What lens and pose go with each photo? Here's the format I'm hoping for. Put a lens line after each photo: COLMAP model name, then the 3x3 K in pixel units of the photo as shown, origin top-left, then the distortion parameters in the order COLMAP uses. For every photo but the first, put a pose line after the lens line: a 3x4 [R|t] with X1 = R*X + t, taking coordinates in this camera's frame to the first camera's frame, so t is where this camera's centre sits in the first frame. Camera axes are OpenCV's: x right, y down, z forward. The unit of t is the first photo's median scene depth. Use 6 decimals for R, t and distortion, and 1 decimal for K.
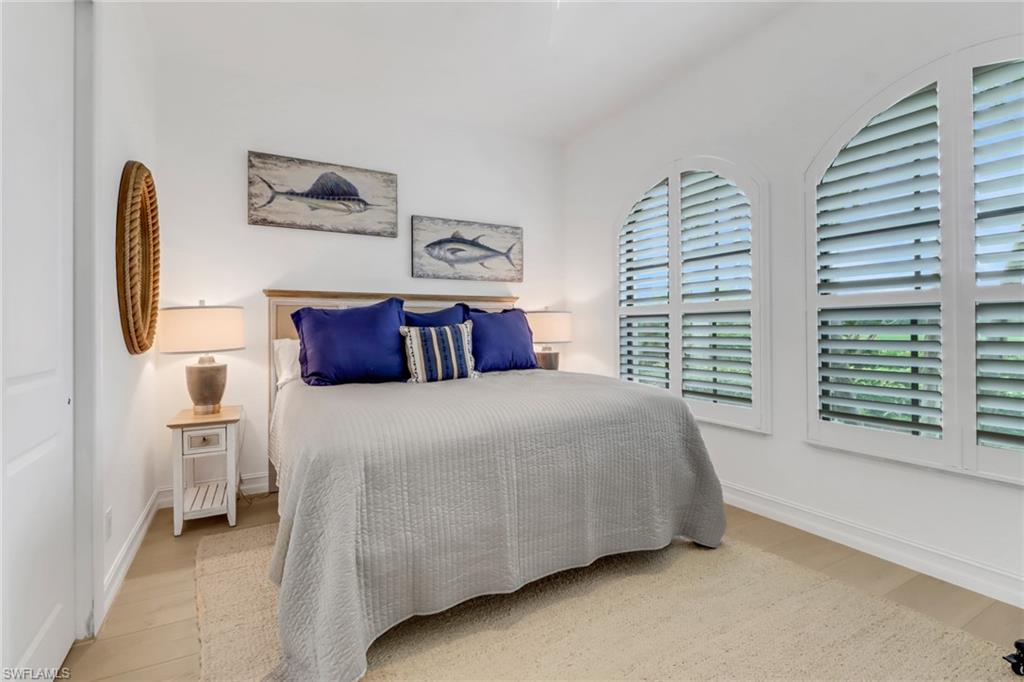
lens RADIAL K [[467.0, 0, 490.6], [0, 467.0, 332.0], [0, 0, 1]] dist [0.022652, -0.013506]
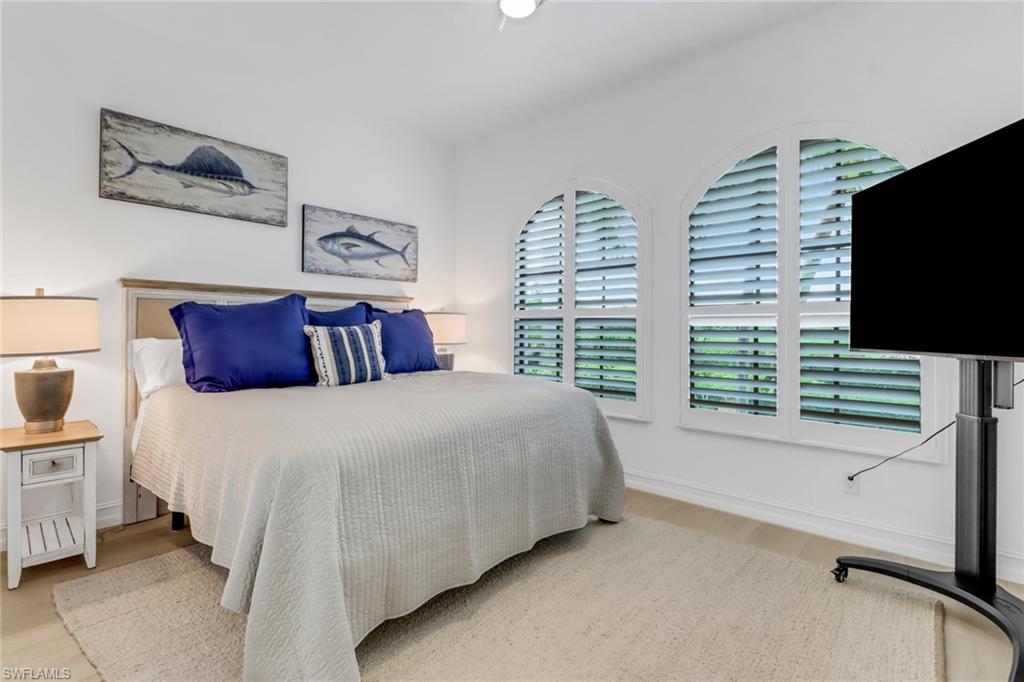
lens RADIAL K [[476.8, 0, 505.1], [0, 476.8, 330.9], [0, 0, 1]] dist [0.023746, -0.014797]
pose [[0.946048, 0.011917, 0.323807, -0.132925], [-0.010005, 0.999921, -0.007570, 0.001654], [-0.323872, 0.003922, 0.946093, -0.017305]]
